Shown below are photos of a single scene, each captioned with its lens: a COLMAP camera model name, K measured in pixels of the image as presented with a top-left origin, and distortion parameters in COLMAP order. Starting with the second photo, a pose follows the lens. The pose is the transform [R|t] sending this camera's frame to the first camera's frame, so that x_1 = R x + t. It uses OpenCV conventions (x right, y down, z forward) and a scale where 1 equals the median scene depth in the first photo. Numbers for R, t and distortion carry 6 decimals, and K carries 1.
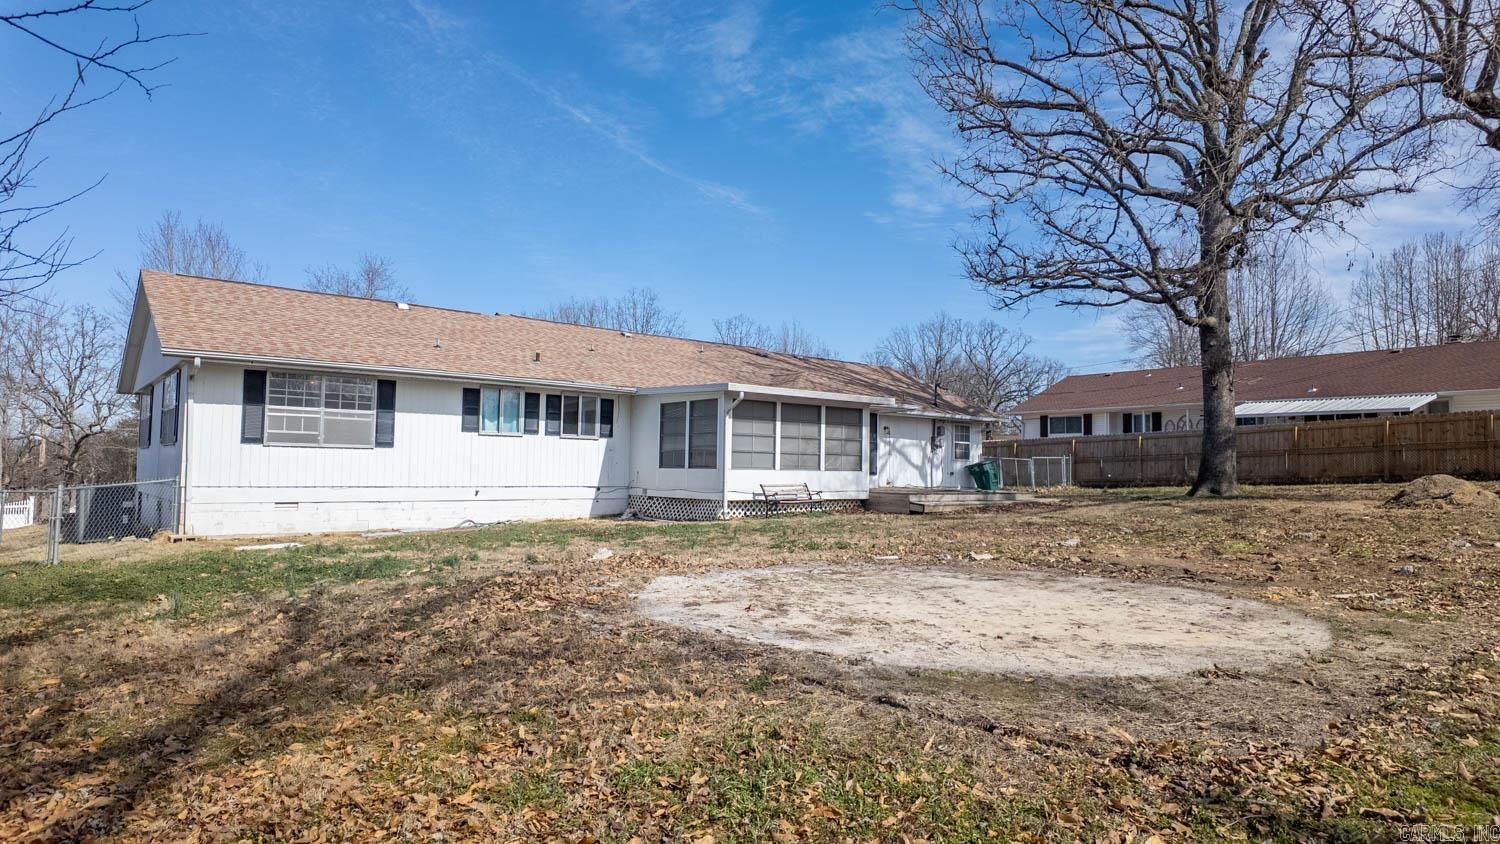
lens RADIAL K [[770.1, 0, 748.0], [0, 770.1, 419.9], [0, 0, 1]] dist [-0.016613, -0.002640]
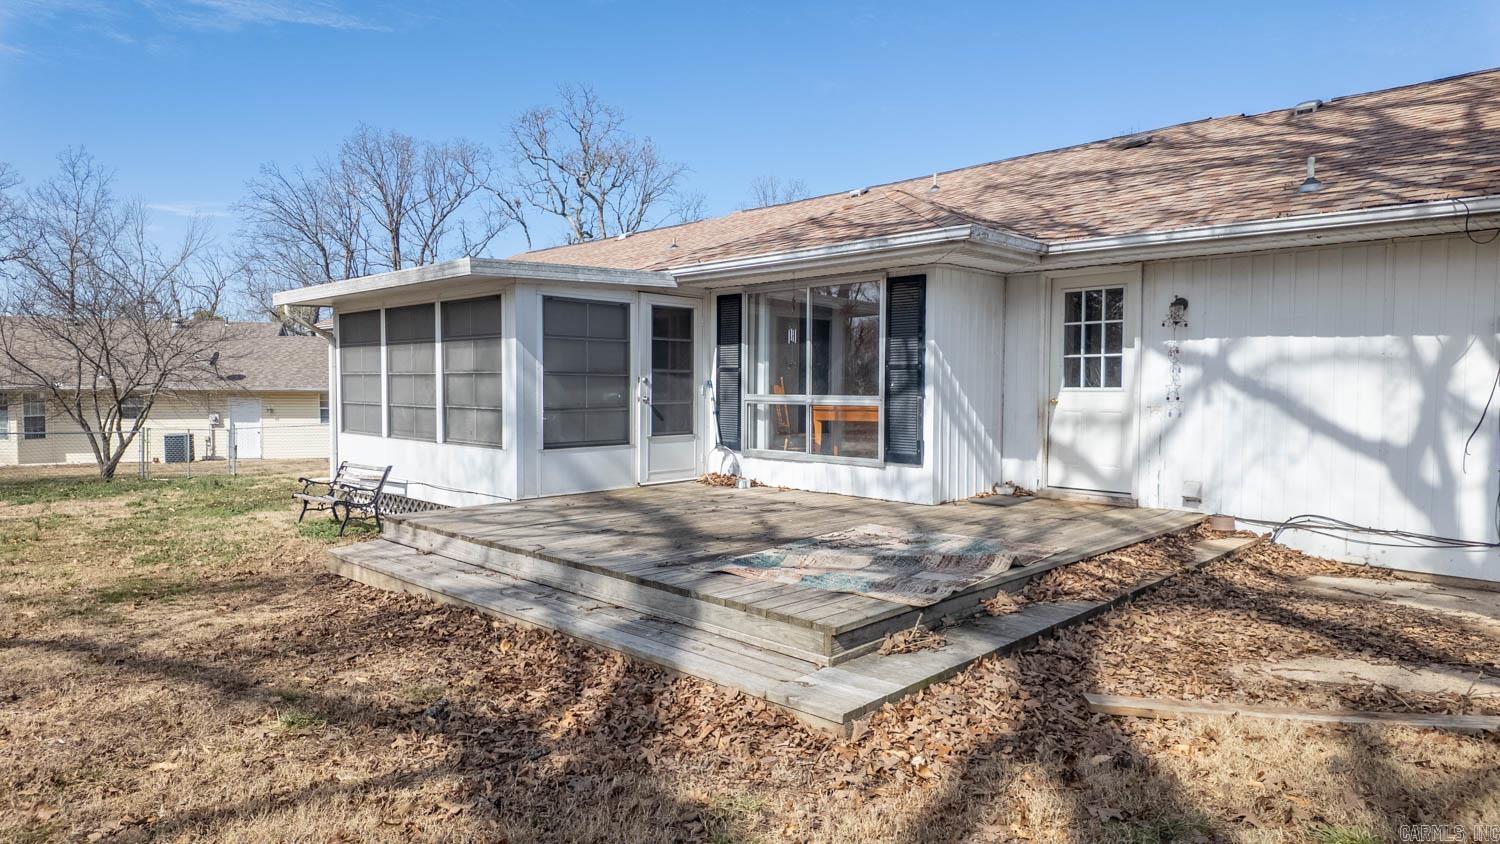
lens RADIAL K [[770.1, 0, 748.0], [0, 770.1, 419.9], [0, 0, 1]] dist [-0.016613, -0.002640]
pose [[0.187465, 0.028659, -0.981853, 0.572449], [0.059553, 0.997404, 0.040483, 0.043009], [0.980464, -0.066062, 0.185272, 1.057922]]
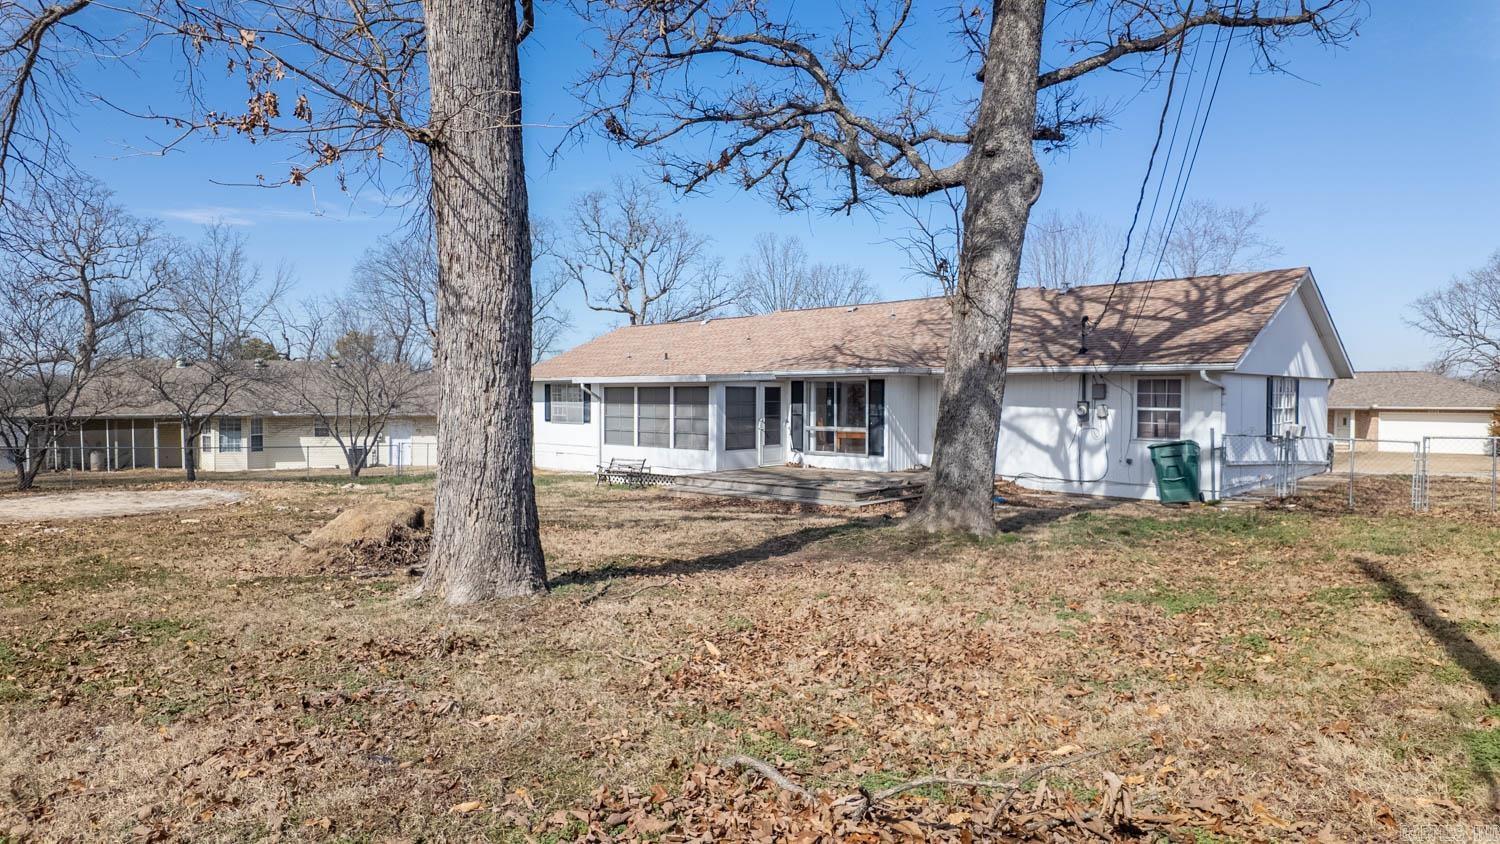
lens RADIAL K [[770.1, 0, 748.0], [0, 770.1, 419.9], [0, 0, 1]] dist [-0.016613, -0.002640]
pose [[0.211536, 0.009368, -0.977325, 1.114134], [0.060862, 0.997887, 0.022739, 0.009169], [0.975473, -0.064292, 0.210519, 0.848818]]
